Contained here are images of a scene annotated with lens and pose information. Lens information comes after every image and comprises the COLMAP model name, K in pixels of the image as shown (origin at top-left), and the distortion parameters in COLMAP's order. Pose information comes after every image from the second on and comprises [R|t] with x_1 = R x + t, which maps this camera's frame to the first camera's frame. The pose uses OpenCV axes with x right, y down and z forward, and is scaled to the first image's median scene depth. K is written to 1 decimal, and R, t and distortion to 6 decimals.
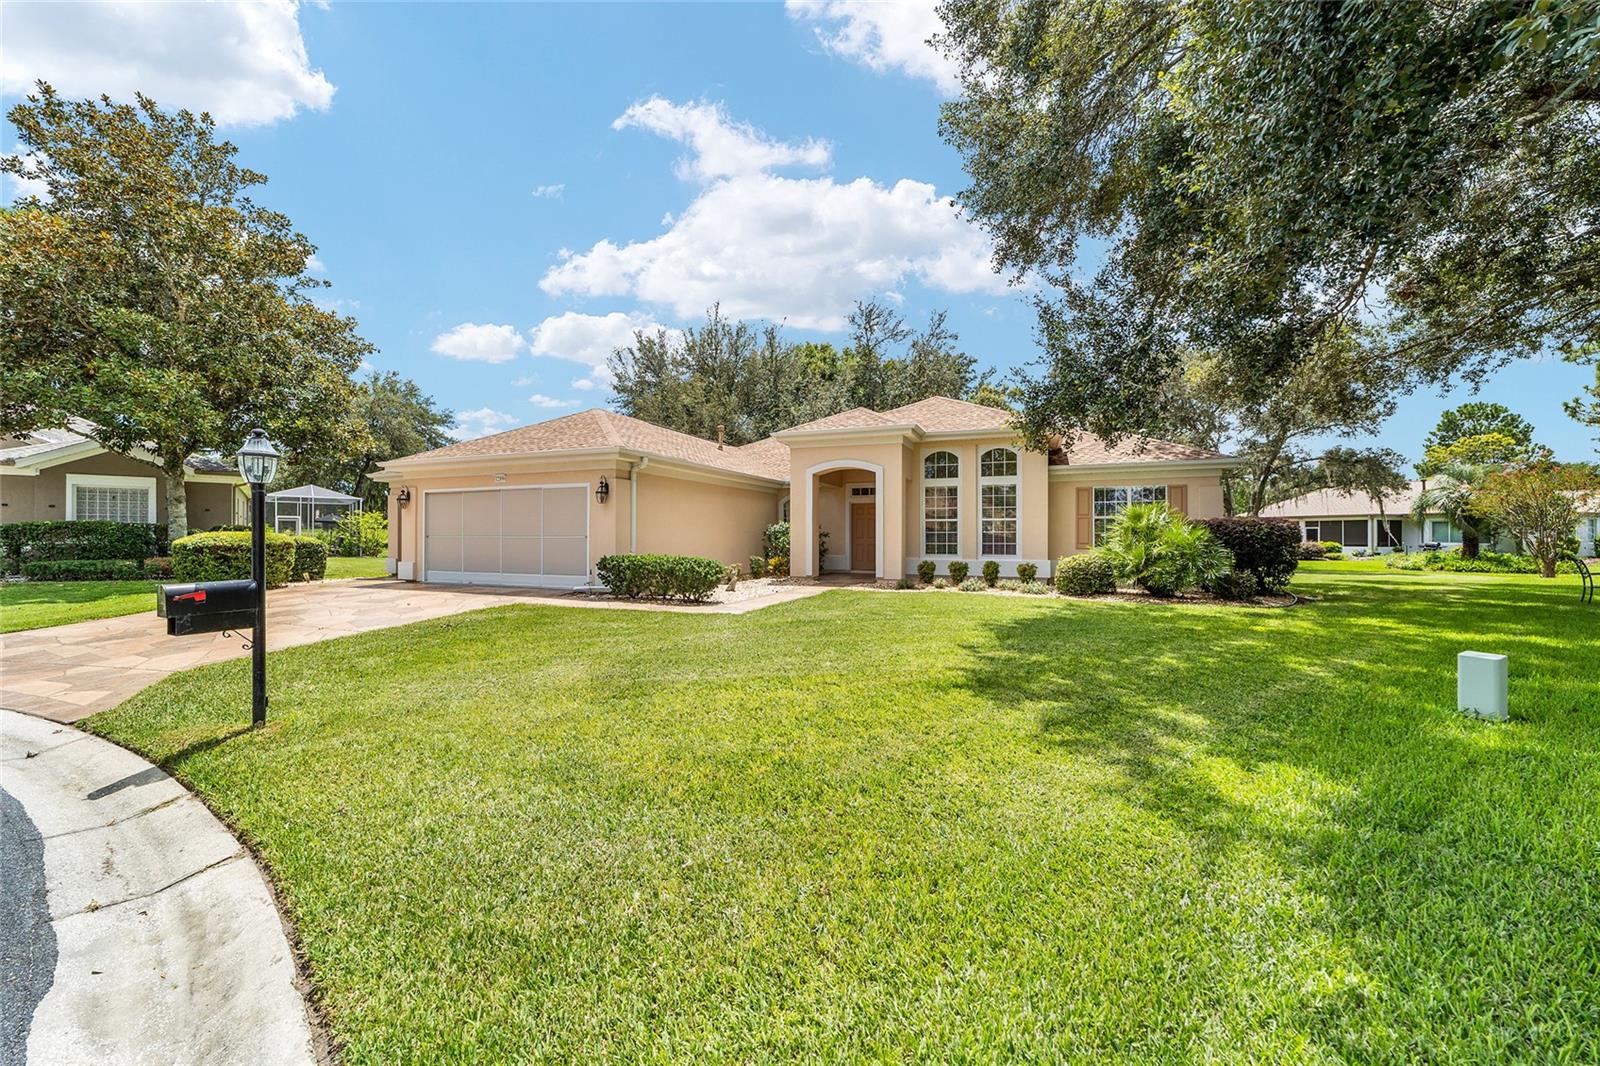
lens RADIAL K [[614.6, 0, 788.8], [0, 614.6, 530.5], [0, 0, 1]] dist [-0.007926, 0.005760]
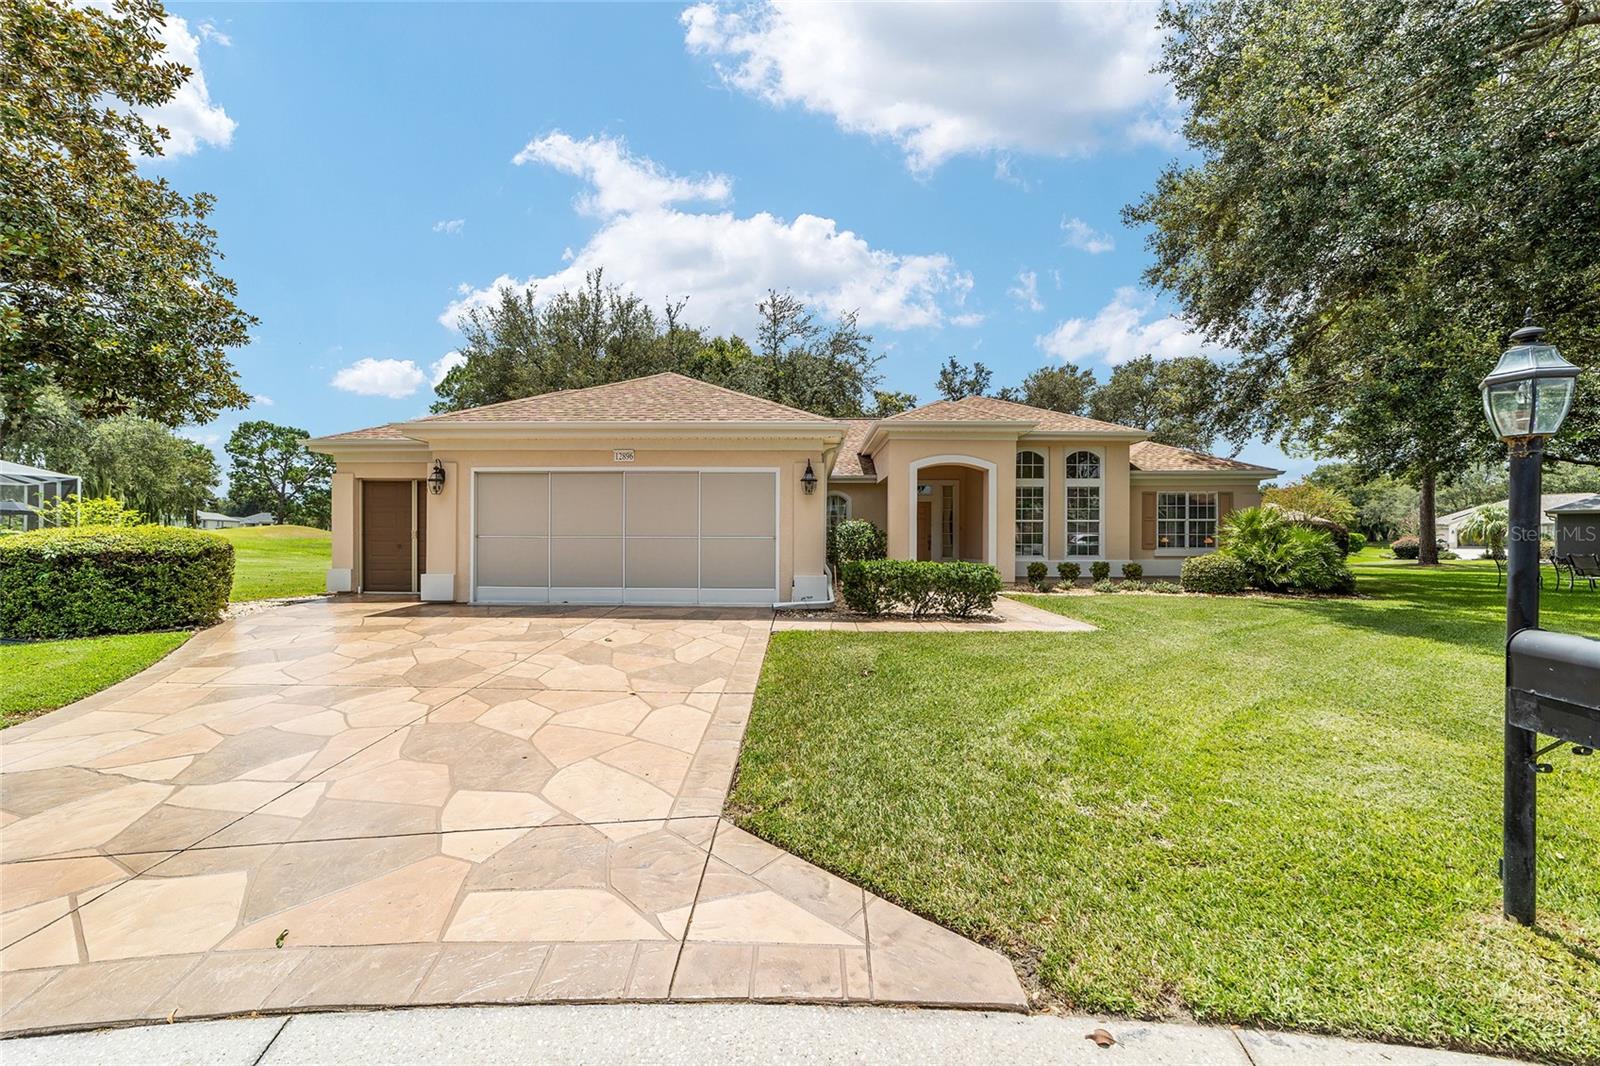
lens RADIAL K [[614.6, 0, 792.5], [0, 614.6, 531.4], [0, 0, 1]] dist [-0.007926, 0.005760]
pose [[0.932939, 0.005557, 0.359993, -0.472000], [-0.006838, 0.999974, 0.002285, 0.000636], [-0.359971, -0.004593, 0.932952, 0.224526]]
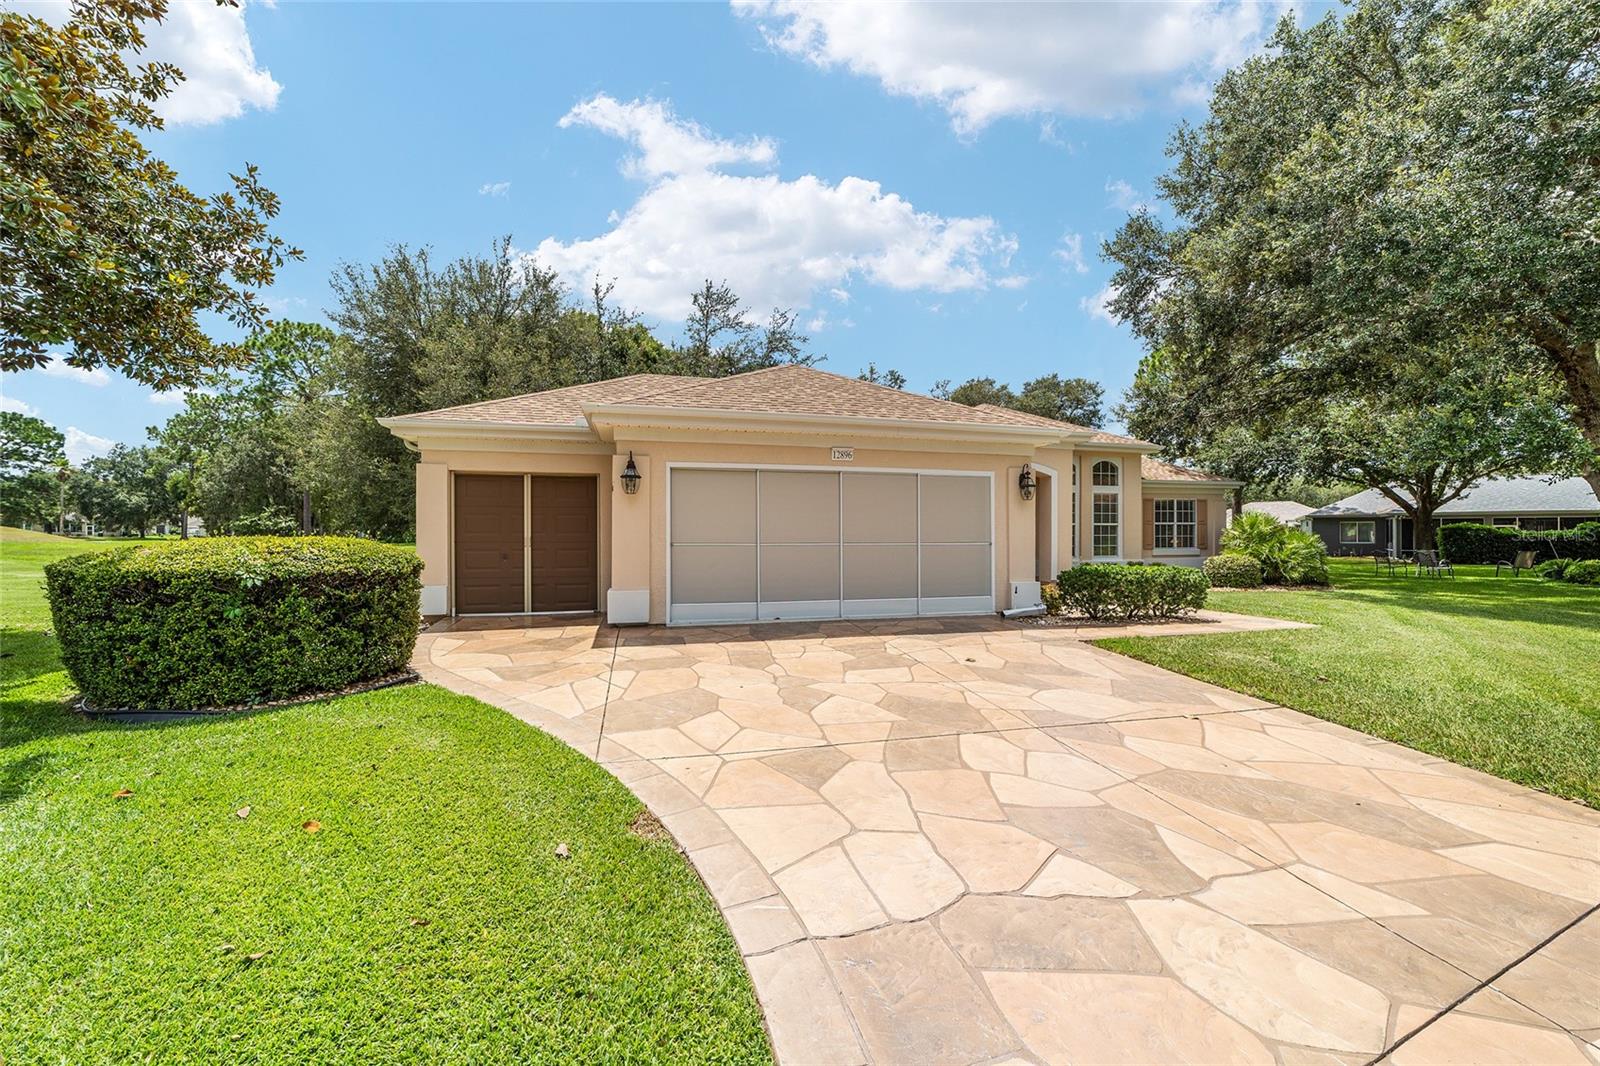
lens RADIAL K [[614.6, 0, 797.5], [0, 614.6, 531.6], [0, 0, 1]] dist [-0.007926, 0.005760]
pose [[0.801217, 0.003428, 0.598364, -0.777392], [-0.005902, 0.999980, 0.002175, -0.003423], [-0.598345, -0.005274, 0.801221, 0.439050]]
